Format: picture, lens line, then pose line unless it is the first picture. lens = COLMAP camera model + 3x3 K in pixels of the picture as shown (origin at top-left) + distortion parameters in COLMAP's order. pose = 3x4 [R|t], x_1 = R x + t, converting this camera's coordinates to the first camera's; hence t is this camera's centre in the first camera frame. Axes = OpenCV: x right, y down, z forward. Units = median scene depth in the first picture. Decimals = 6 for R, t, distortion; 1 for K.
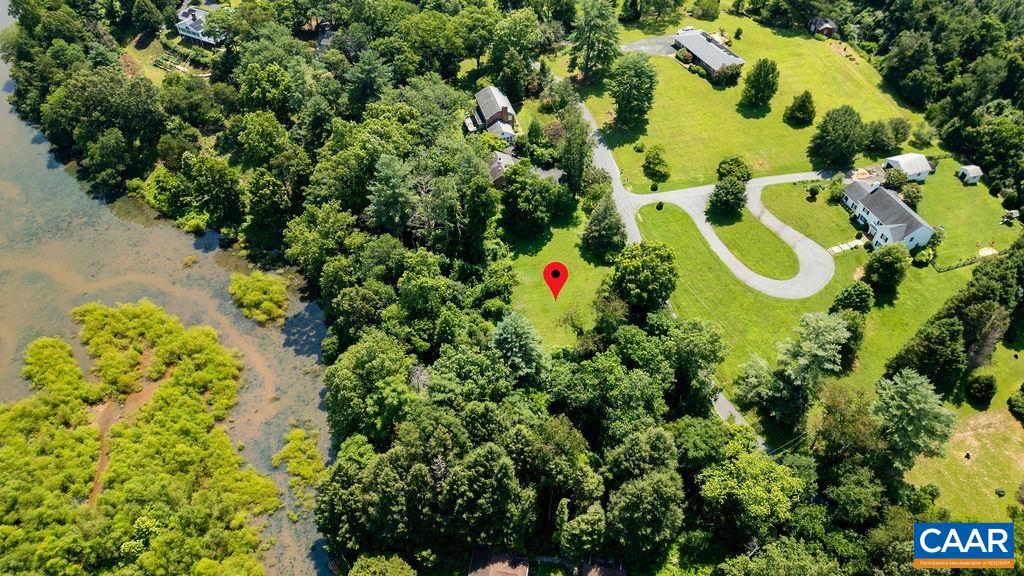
lens RADIAL K [[720.9, 0, 510.4], [0, 720.9, 291.8], [0, 0, 1]] dist [0.090928, -0.094969]
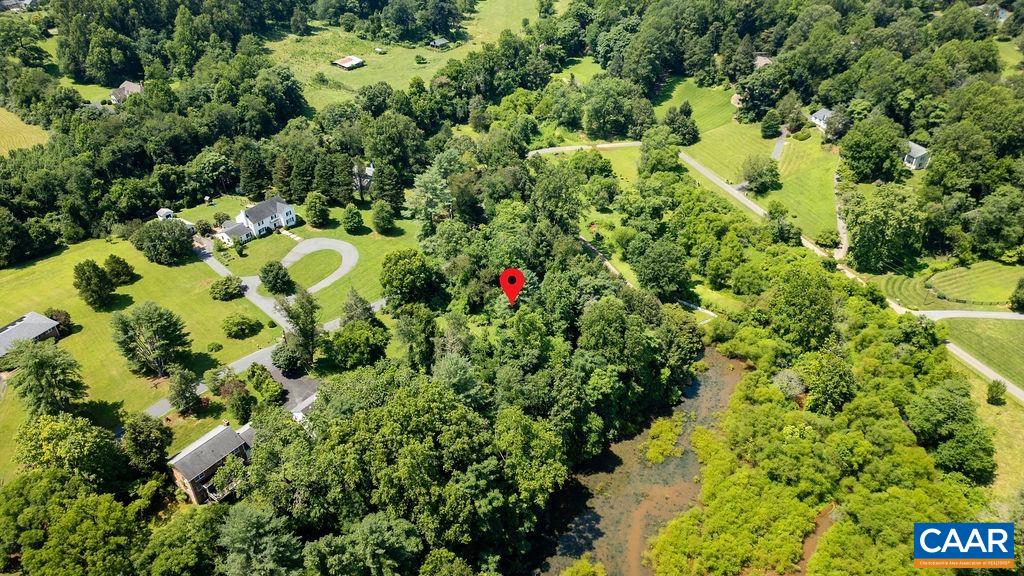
lens RADIAL K [[720.9, 0, 510.4], [0, 720.9, 291.8], [0, 0, 1]] dist [0.090928, -0.094969]
pose [[-0.606356, -0.441294, 0.661507, -0.676931], [0.579804, 0.323962, 0.747580, -0.740829], [-0.544206, 0.836844, 0.059428, 0.711624]]
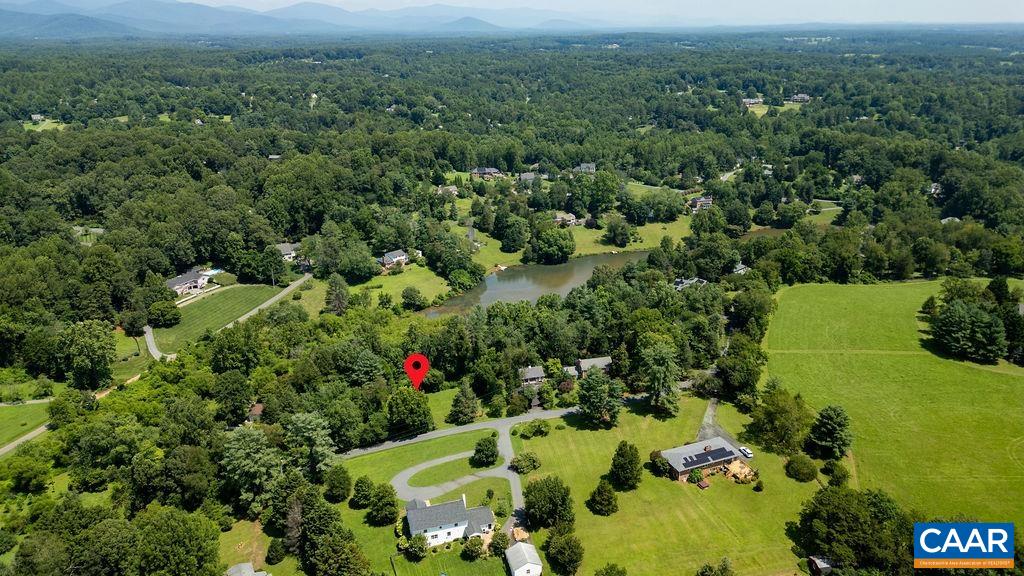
lens RADIAL K [[720.9, 0, 510.4], [0, 720.9, 291.8], [0, 0, 1]] dist [0.090928, -0.094969]
pose [[-0.040764, 0.349053, -0.936216, 1.325542], [-0.715004, 0.644311, 0.271353, -0.655983], [0.697930, 0.680460, 0.223310, 0.533637]]
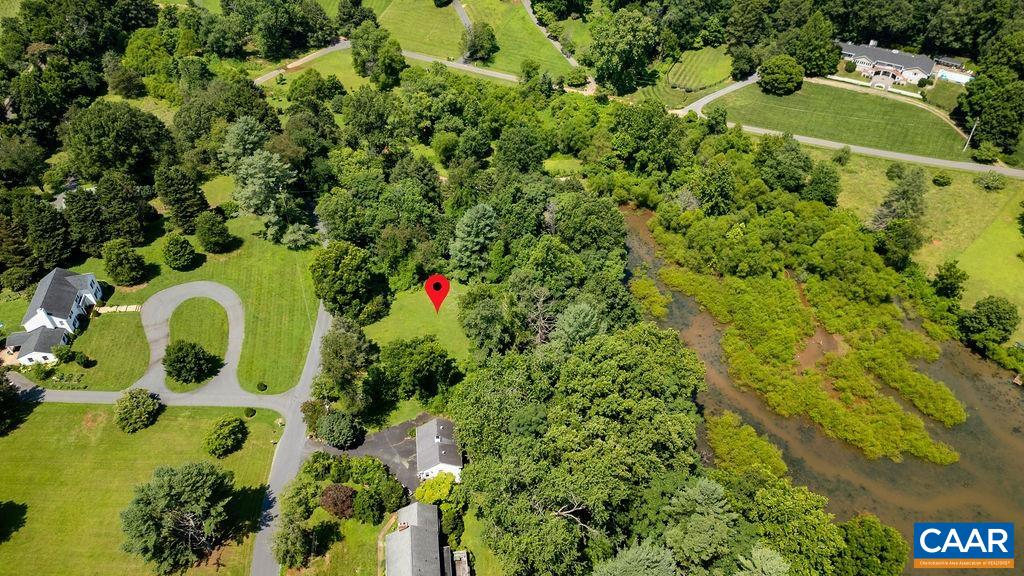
lens RADIAL K [[720.9, 0, 510.4], [0, 720.9, 291.8], [0, 0, 1]] dist [0.090928, -0.094969]
pose [[-0.988083, -0.095953, 0.120355, -0.158786], [0.118985, 0.019897, 0.992697, -0.887930], [-0.097647, 0.995187, -0.008243, 0.849254]]
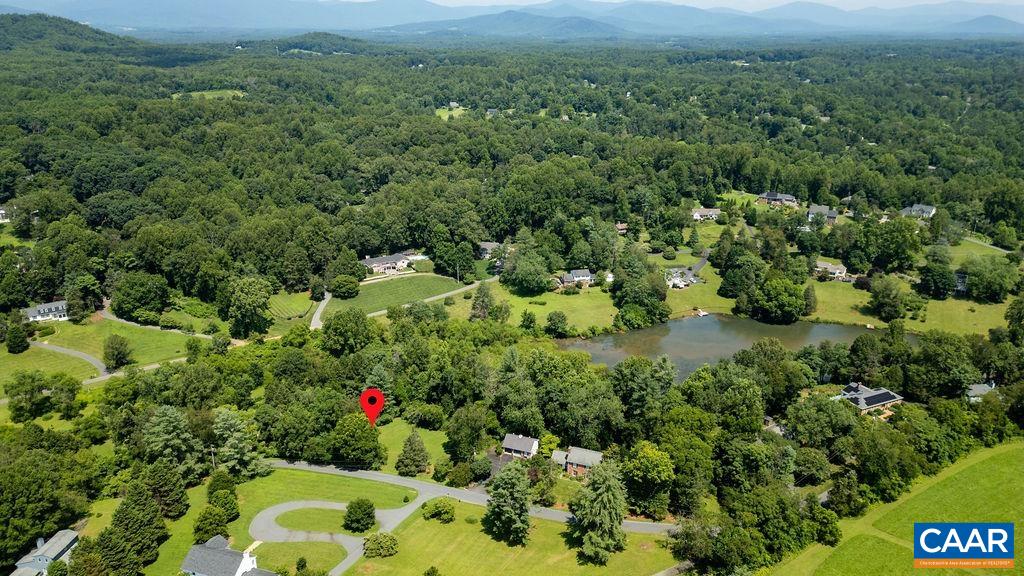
lens RADIAL K [[720.9, 0, 510.4], [0, 720.9, 291.8], [0, 0, 1]] dist [0.090928, -0.094969]
pose [[-0.605297, 0.275430, -0.746829, 0.858320], [-0.573762, 0.499352, 0.649188, -1.096274], [0.551737, 0.821454, -0.144225, 0.962024]]
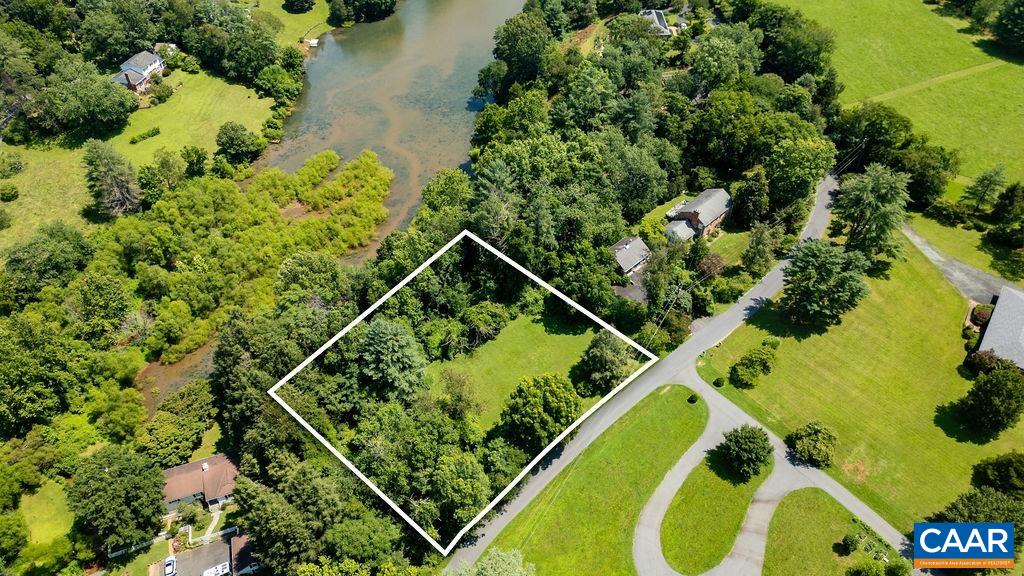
lens RADIAL K [[720.9, 0, 510.4], [0, 720.9, 291.8], [0, 0, 1]] dist [0.090928, -0.094969]
pose [[0.477579, 0.606577, -0.635596, 0.530484], [-0.631093, 0.740151, 0.232162, -0.256496], [0.611261, 0.290244, 0.736287, 0.253657]]
